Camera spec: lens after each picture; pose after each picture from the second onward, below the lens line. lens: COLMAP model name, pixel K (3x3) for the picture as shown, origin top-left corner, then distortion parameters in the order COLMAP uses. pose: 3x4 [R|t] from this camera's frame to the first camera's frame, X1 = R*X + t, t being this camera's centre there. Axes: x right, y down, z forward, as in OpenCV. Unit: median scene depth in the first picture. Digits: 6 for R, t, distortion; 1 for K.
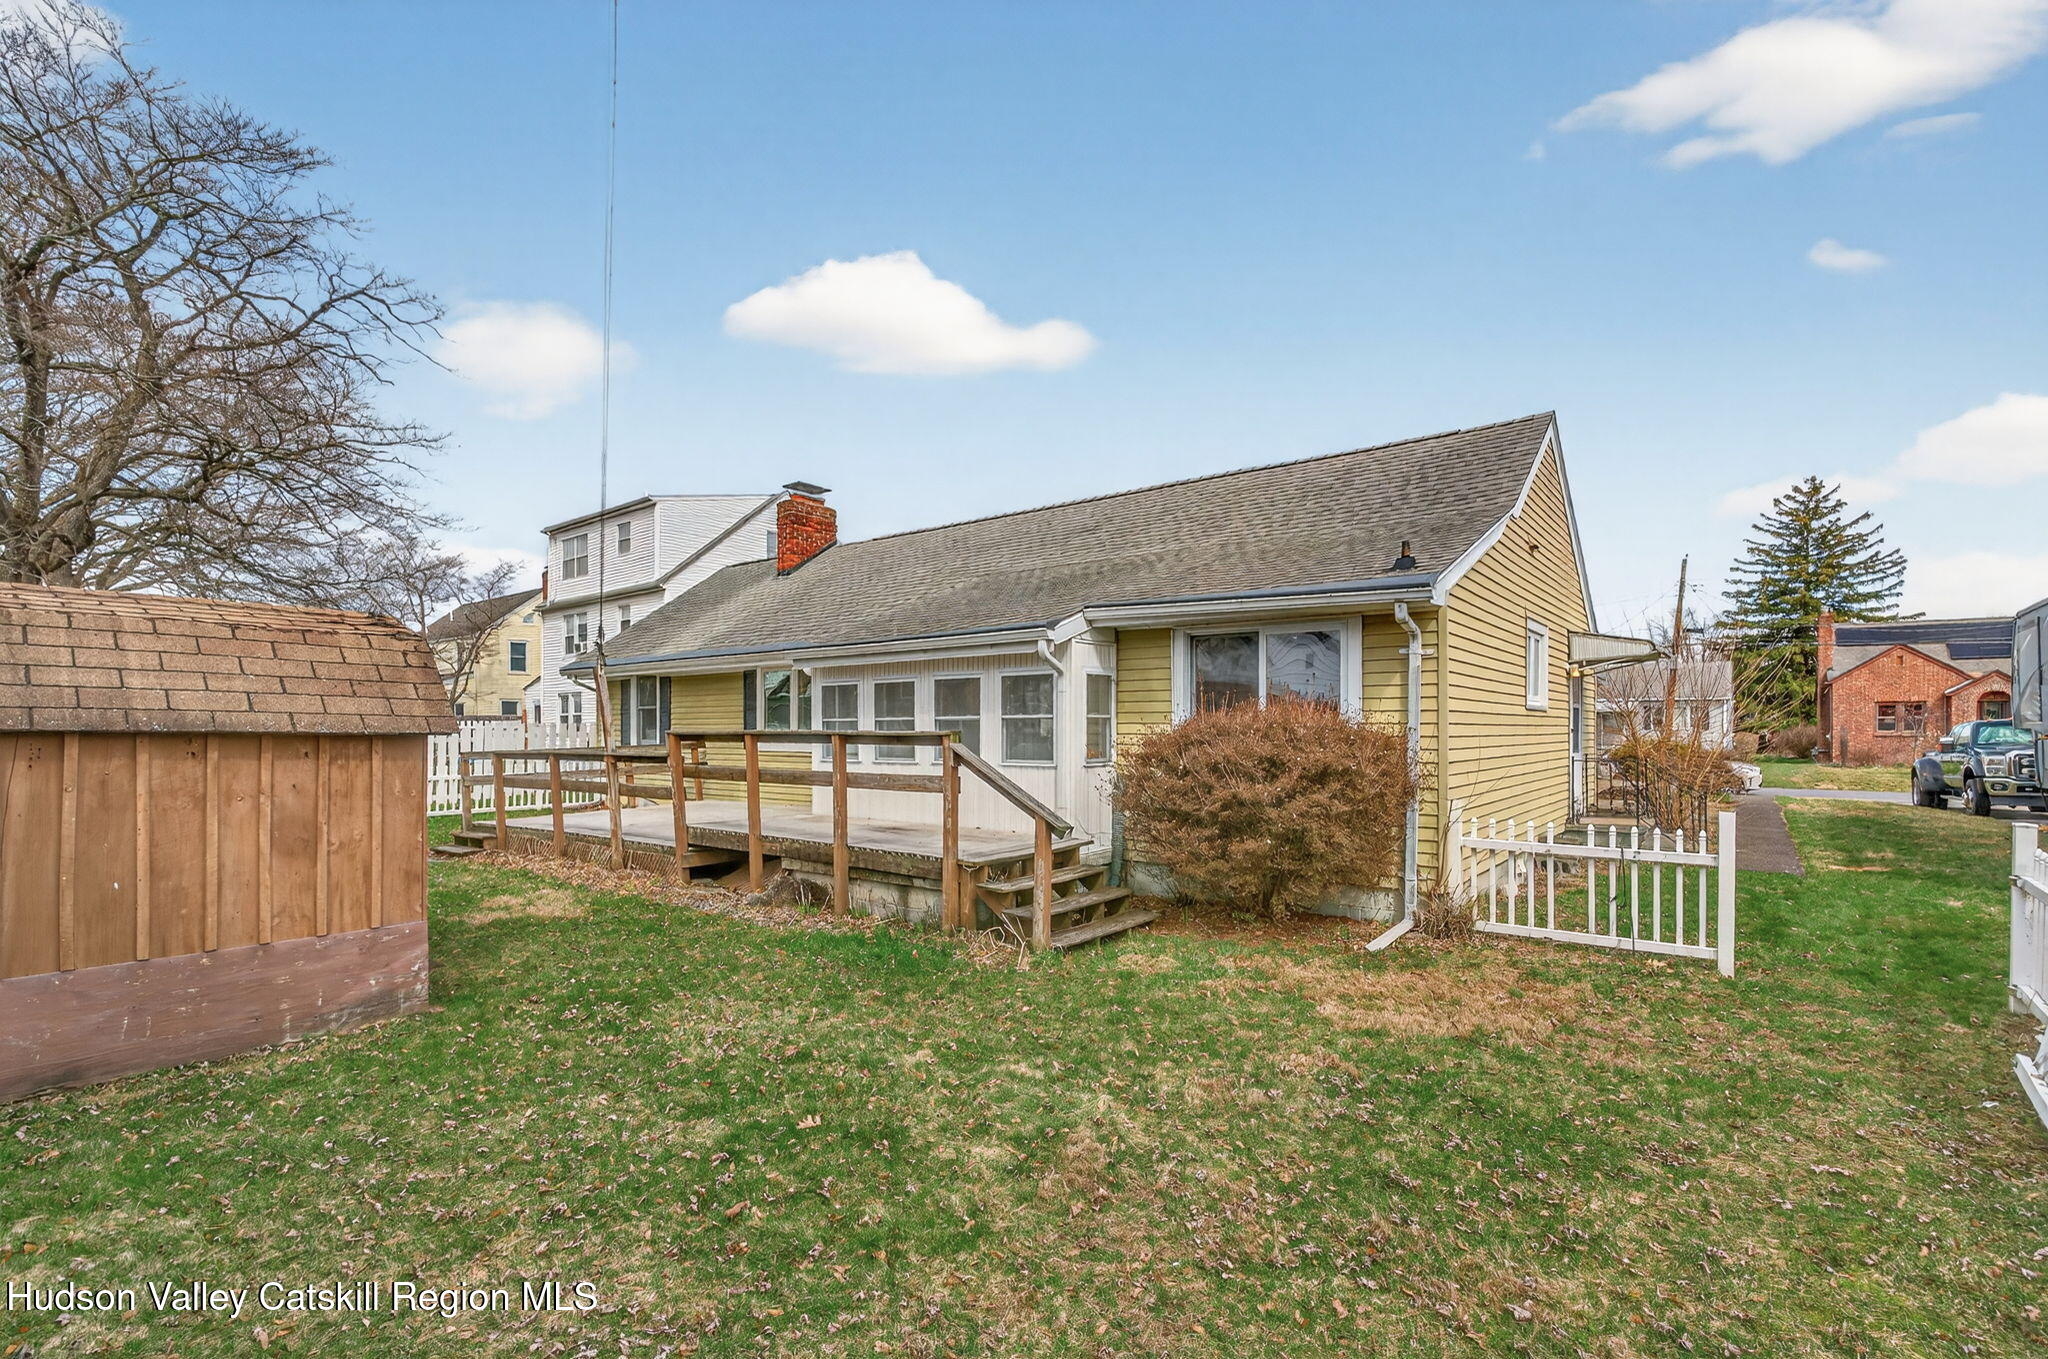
lens RADIAL K [[923.2, 0, 1024.0], [0, 923.2, 679.5], [0, 0, 1]] dist [-0.013551, 0.000646]
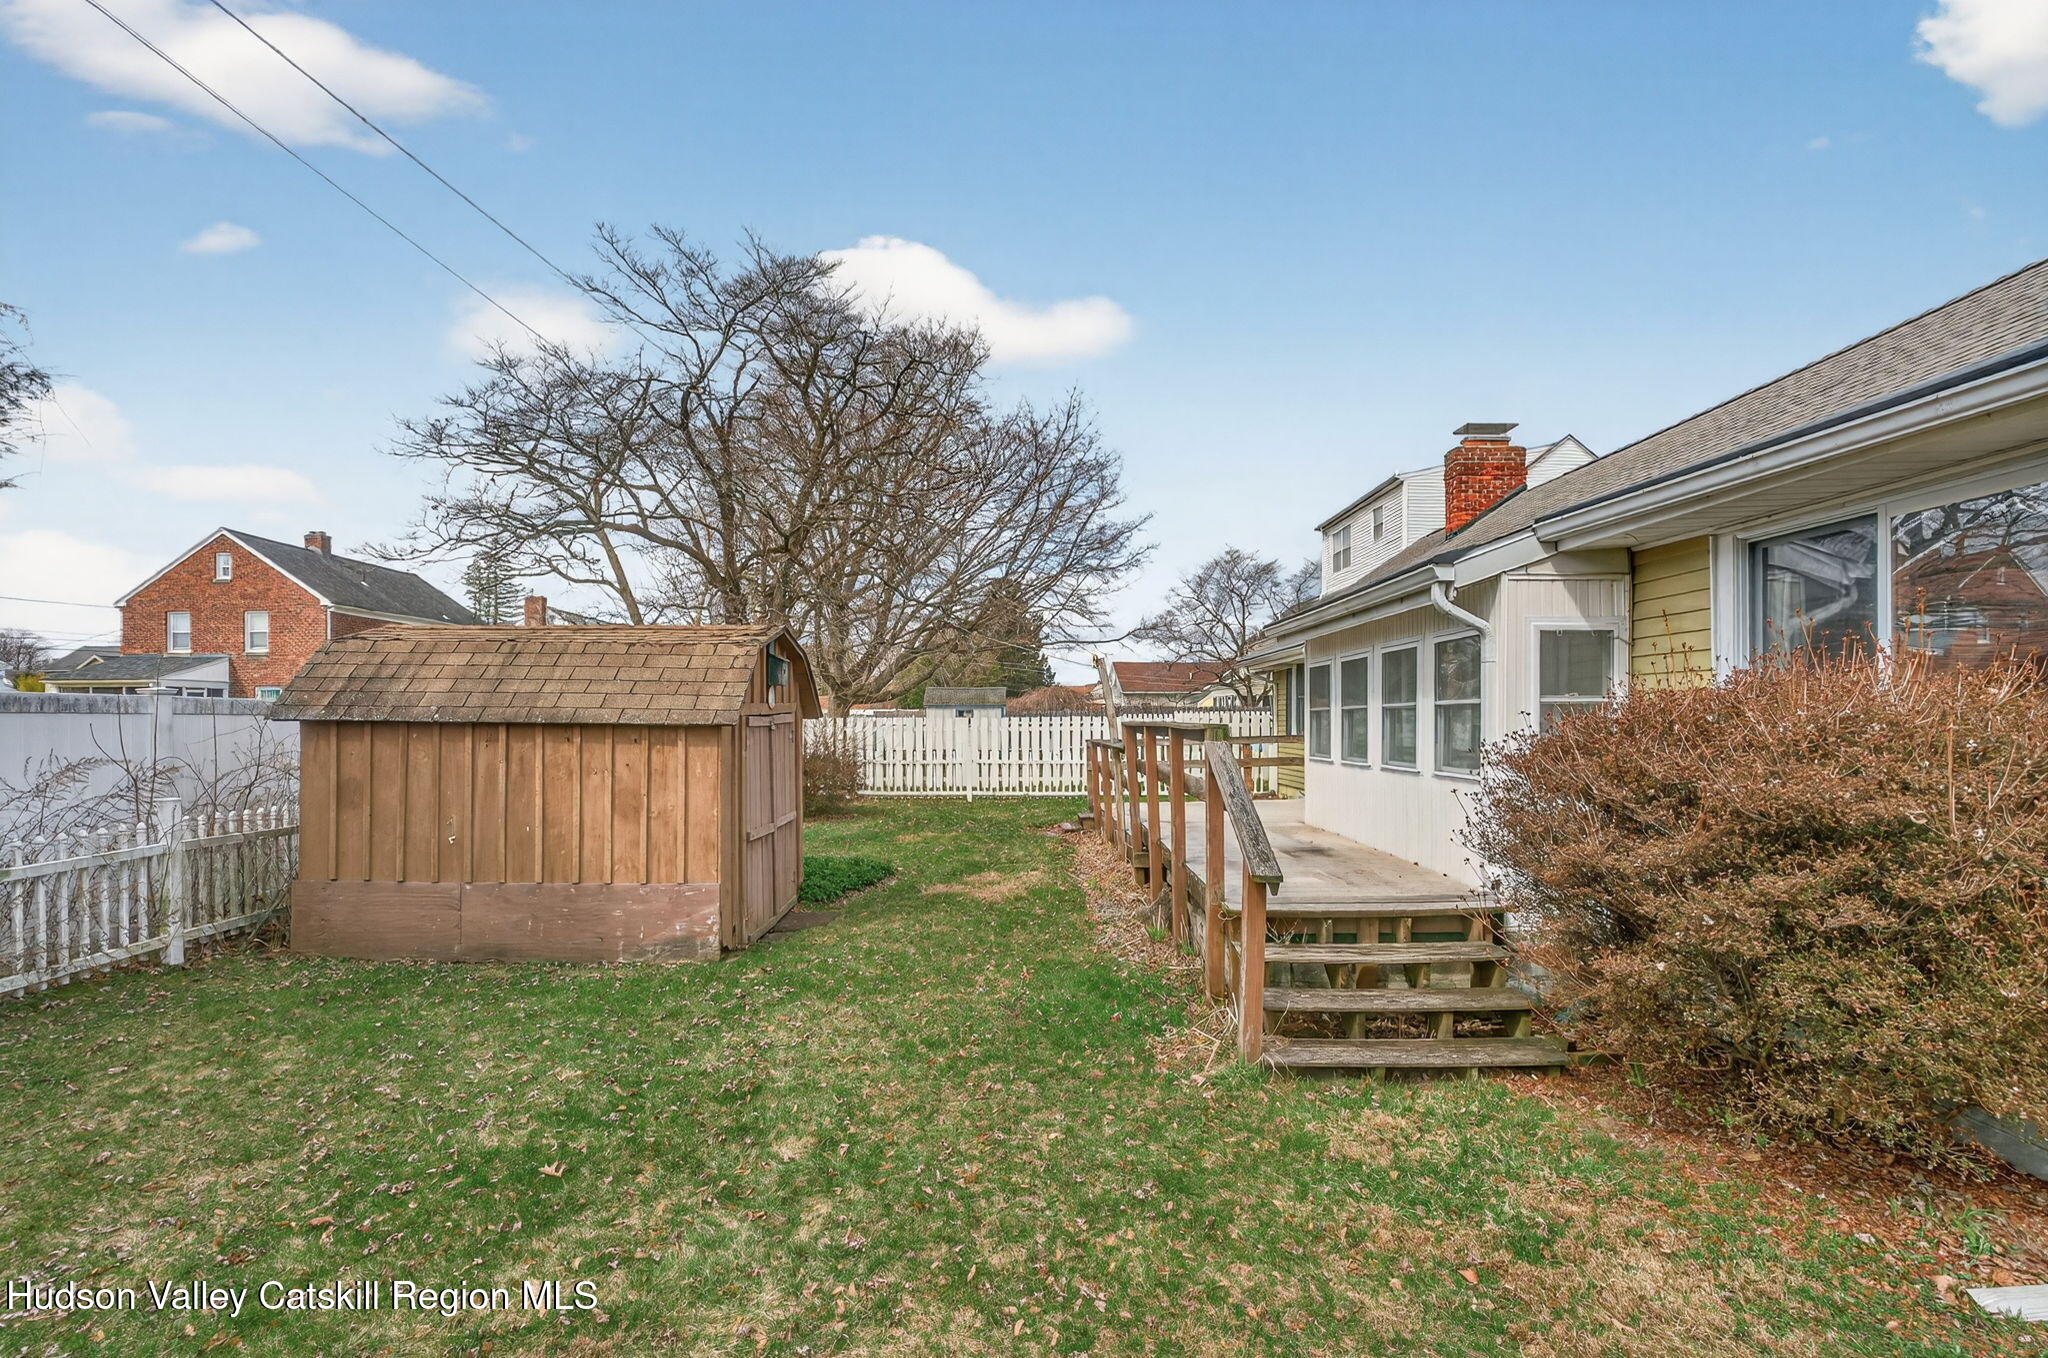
lens RADIAL K [[923.2, 0, 1024.0], [0, 923.2, 679.0], [0, 0, 1]] dist [-0.013551, 0.000646]
pose [[0.627003, -0.032992, -0.778318, 0.427380], [0.041454, 0.999100, -0.008955, 0.022380], [0.777913, -0.026649, 0.627807, 0.464363]]
